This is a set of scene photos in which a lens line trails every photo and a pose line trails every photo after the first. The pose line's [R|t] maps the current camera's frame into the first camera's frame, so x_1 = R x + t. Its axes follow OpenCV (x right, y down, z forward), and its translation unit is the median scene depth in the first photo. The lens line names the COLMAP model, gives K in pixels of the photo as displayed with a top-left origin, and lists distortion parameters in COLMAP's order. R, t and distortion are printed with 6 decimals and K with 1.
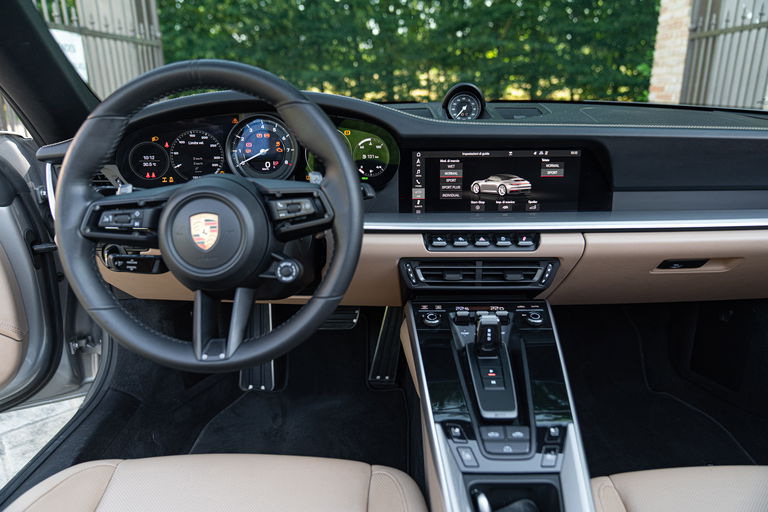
lens RADIAL K [[537.4, 0, 382.4], [0, 537.4, 249.0], [0, 0, 1]] dist [-0.025160, -0.004573]
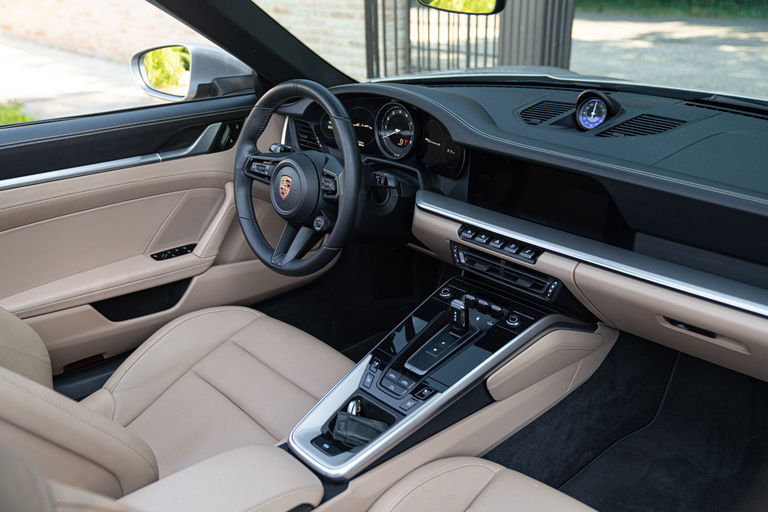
lens RADIAL K [[697.6, 0, 384.2], [0, 697.6, 259.0], [0, 0, 1]] dist [0.001288, 0.000000]
pose [[0.699650, 0.282077, -0.656446, 0.960544], [-0.200700, 0.959366, 0.198333, -0.219126], [0.685718, -0.007015, 0.727834, -0.238898]]
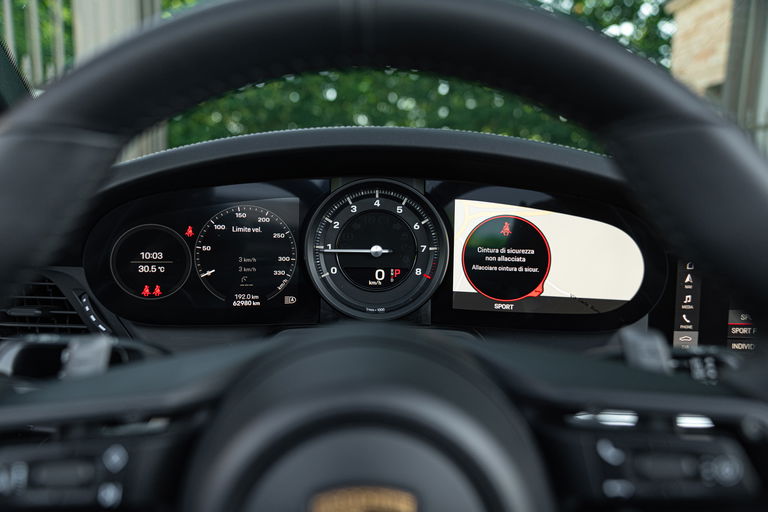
lens RADIAL K [[537.4, 0, 384.9], [0, 537.4, 258.3], [0, 0, 1]] dist [-0.025160, -0.004573]
pose [[0.999161, 0.028559, 0.029358, -0.235735], [-0.023914, 0.988709, -0.147926, -0.100440], [-0.033251, 0.147100, 0.988563, 0.504268]]
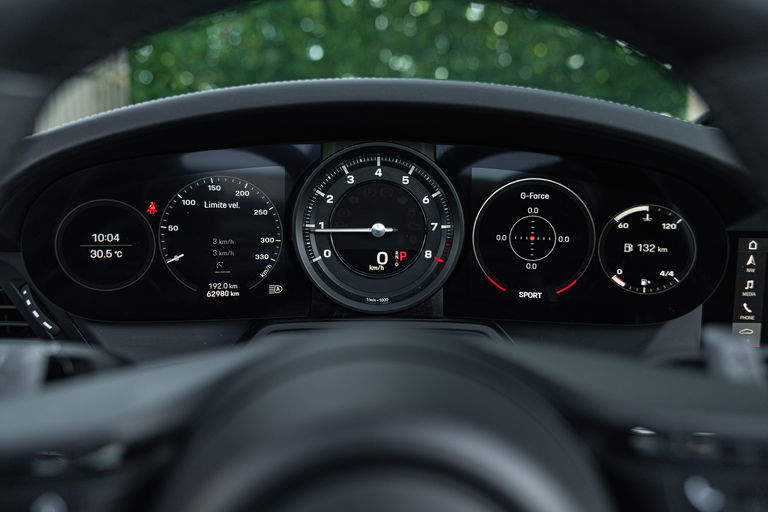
lens RADIAL K [[583.4, 0, 384.0], [0, 583.4, 255.5], [0, 0, 1]] dist [-0.020498, 0.009898]
pose [[0.998608, 0.019844, 0.048868, -0.247197], [-0.014104, 0.993250, -0.115135, -0.109695], [-0.050823, 0.114285, 0.992147, 0.553086]]
